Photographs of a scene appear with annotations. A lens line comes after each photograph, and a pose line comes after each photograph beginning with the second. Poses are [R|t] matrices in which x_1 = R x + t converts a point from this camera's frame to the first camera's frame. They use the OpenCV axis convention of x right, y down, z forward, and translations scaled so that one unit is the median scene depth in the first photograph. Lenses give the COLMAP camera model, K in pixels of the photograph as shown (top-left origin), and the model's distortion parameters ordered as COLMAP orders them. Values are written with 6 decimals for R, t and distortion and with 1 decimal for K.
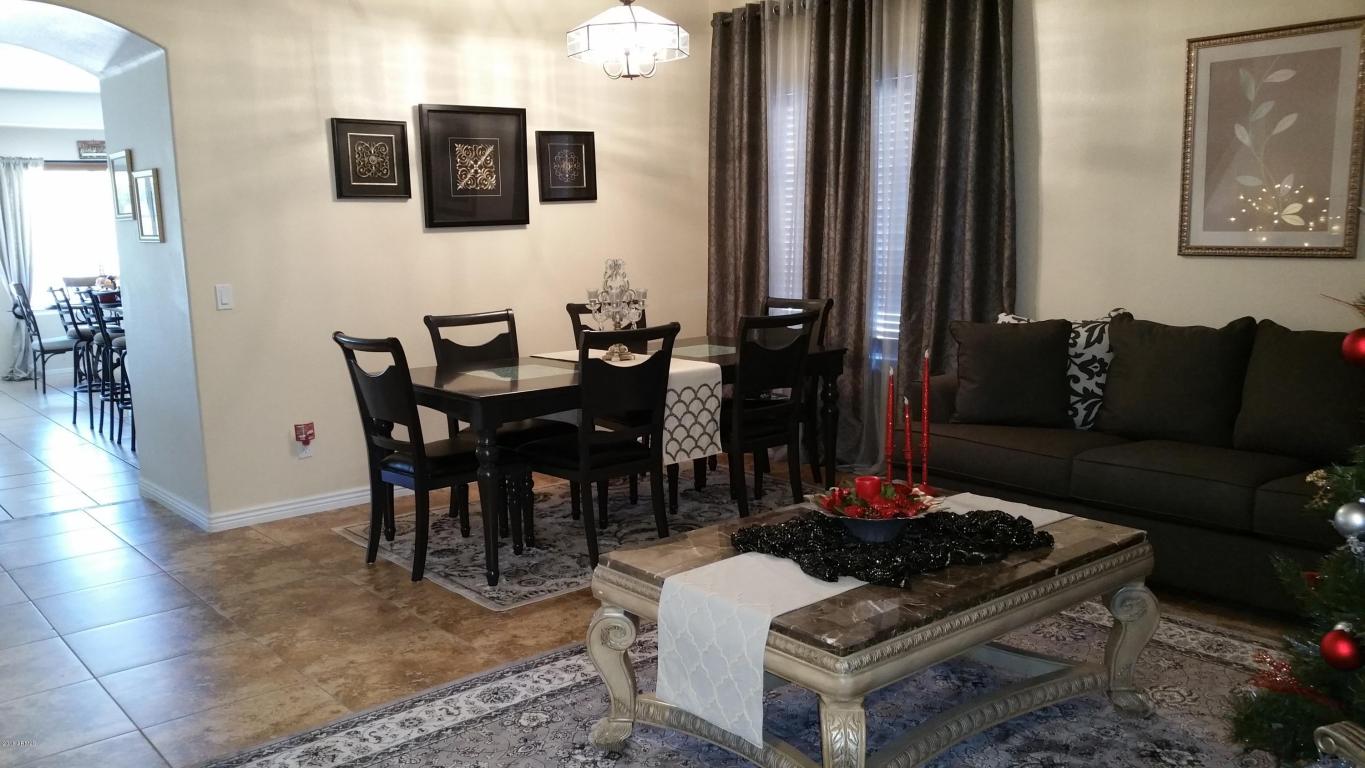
lens RADIAL K [[1107.3, 0, 682.7], [0, 1107.3, 405.7], [0, 0, 1]] dist [0.093479, -0.178416]
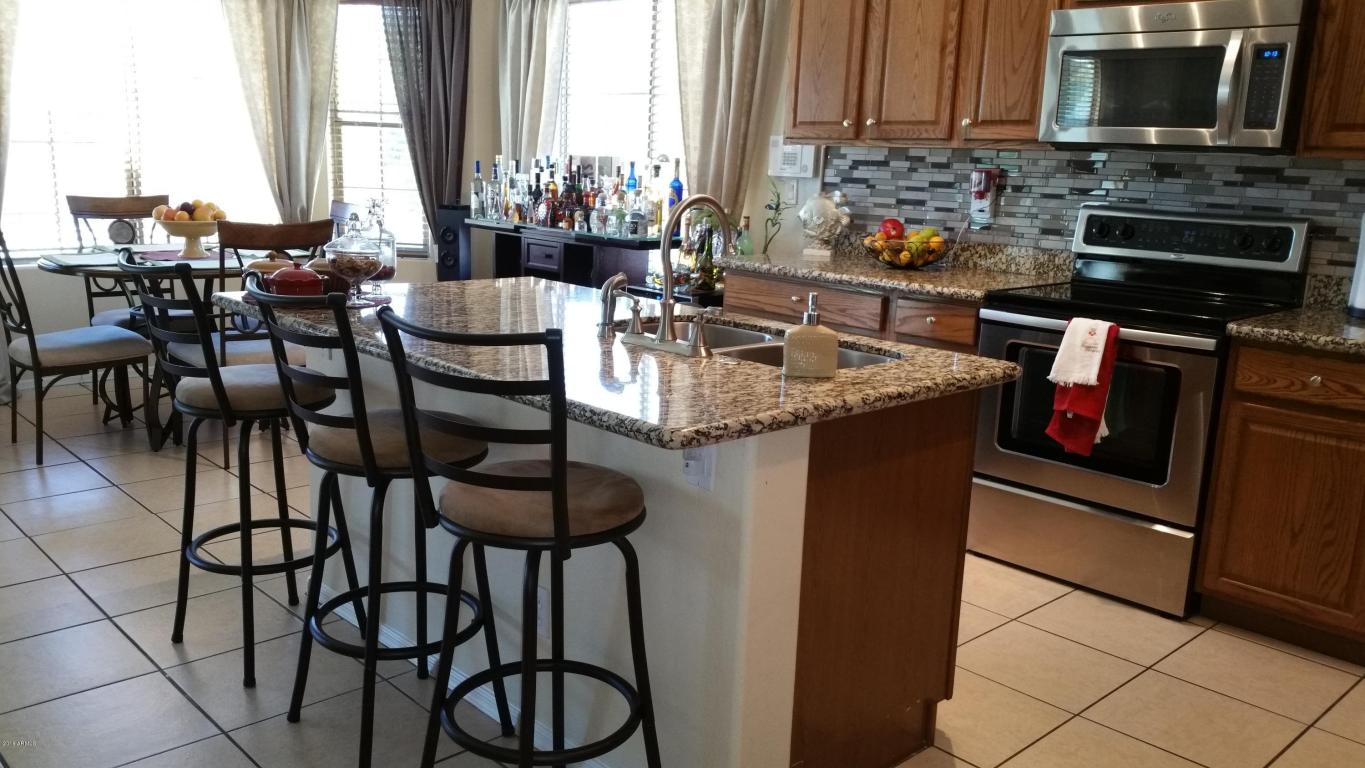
lens RADIAL K [[1118.1, 0, 674.6], [0, 1118.1, 391.6], [0, 0, 1]] dist [0.080626, -0.186514]
pose [[0.996866, 0.047016, 0.063615, -0.321436], [-0.049872, 0.997782, 0.044085, -0.065196], [-0.061401, -0.047119, 0.997000, 0.499742]]
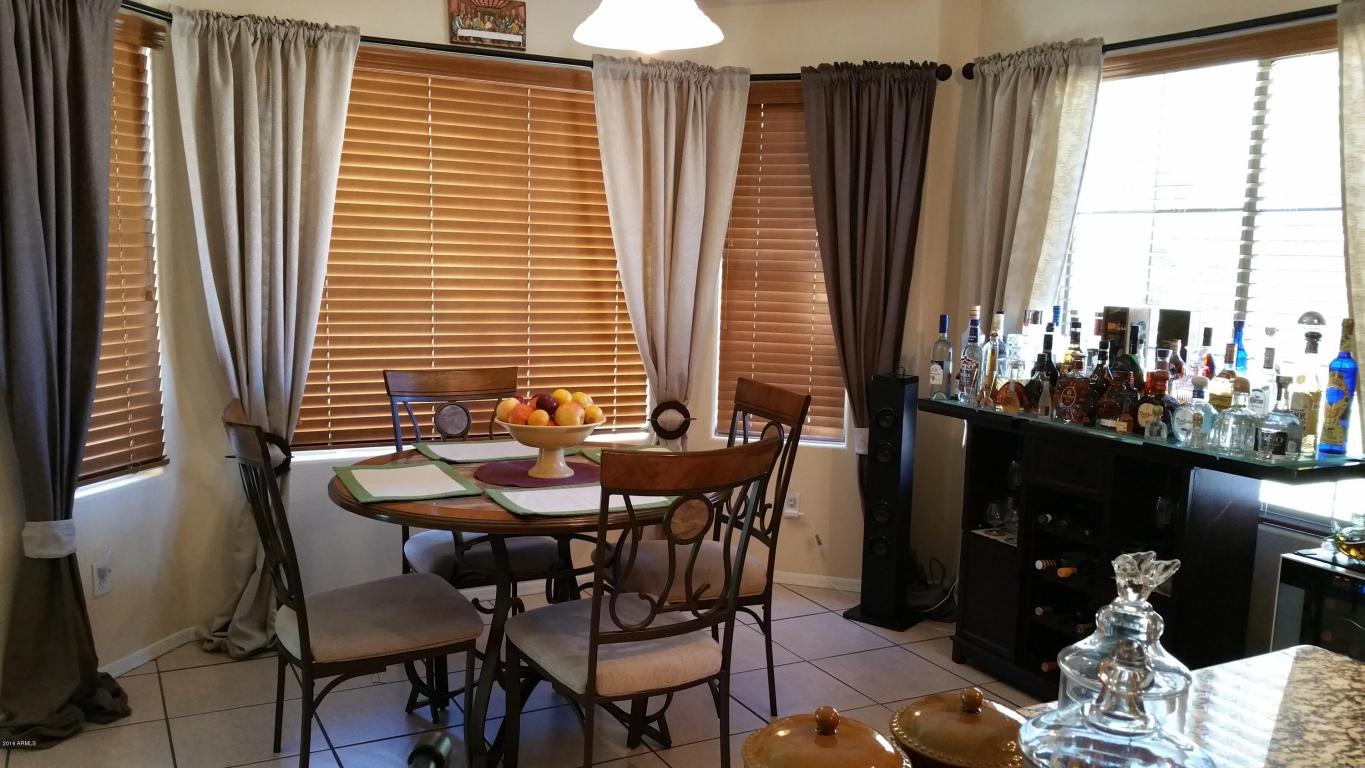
lens RADIAL K [[1107.3, 0, 682.7], [0, 1107.3, 405.7], [0, 0, 1]] dist [0.093479, -0.178416]
pose [[0.977143, 0.076665, -0.198278, -0.396728], [-0.083027, 0.996259, -0.023961, -0.102779], [0.195700, 0.039876, 0.979853, 0.684969]]
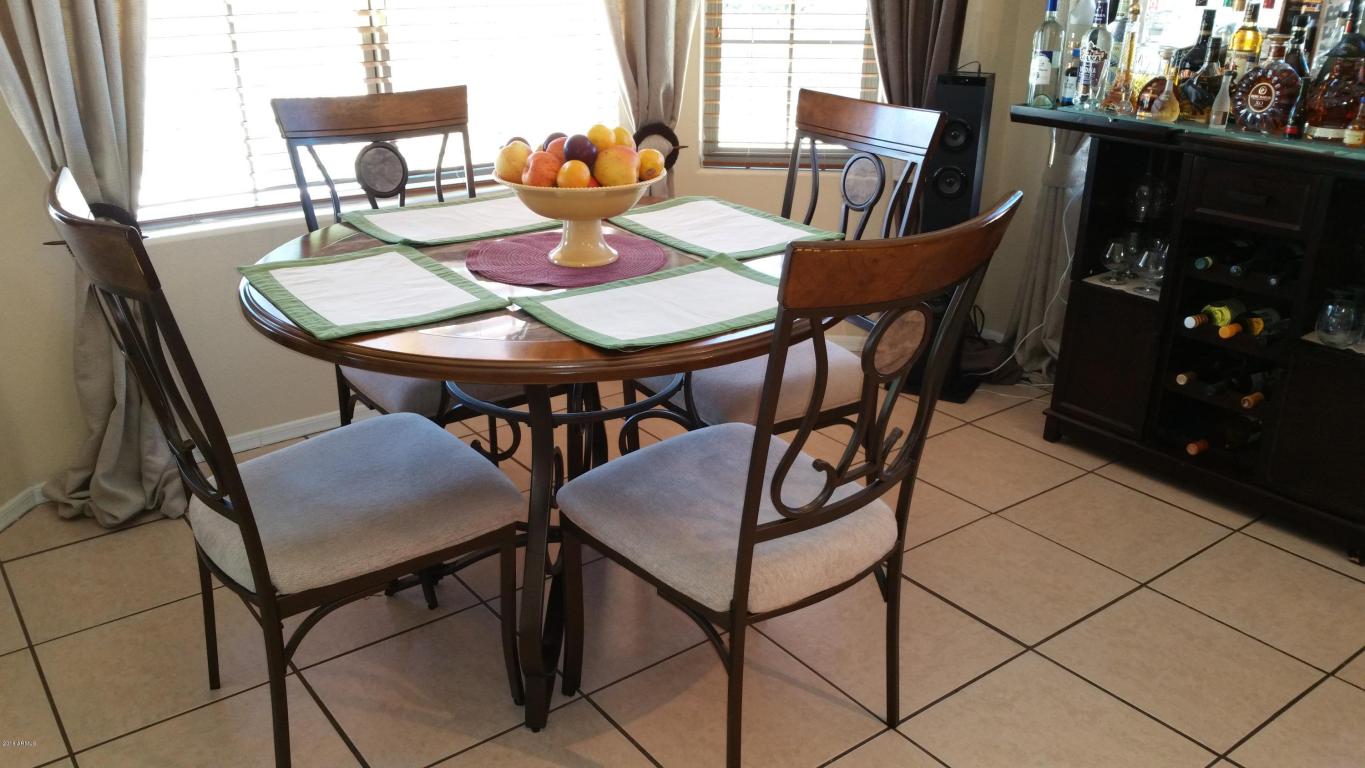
lens RADIAL K [[1118.1, 0, 674.6], [0, 1118.1, 391.6], [0, 0, 1]] dist [0.080626, -0.186514]
pose [[0.998268, 0.041986, -0.041209, -0.460780], [-0.032265, 0.976461, 0.213268, -0.108081], [0.049193, -0.211569, 0.976124, 0.769624]]
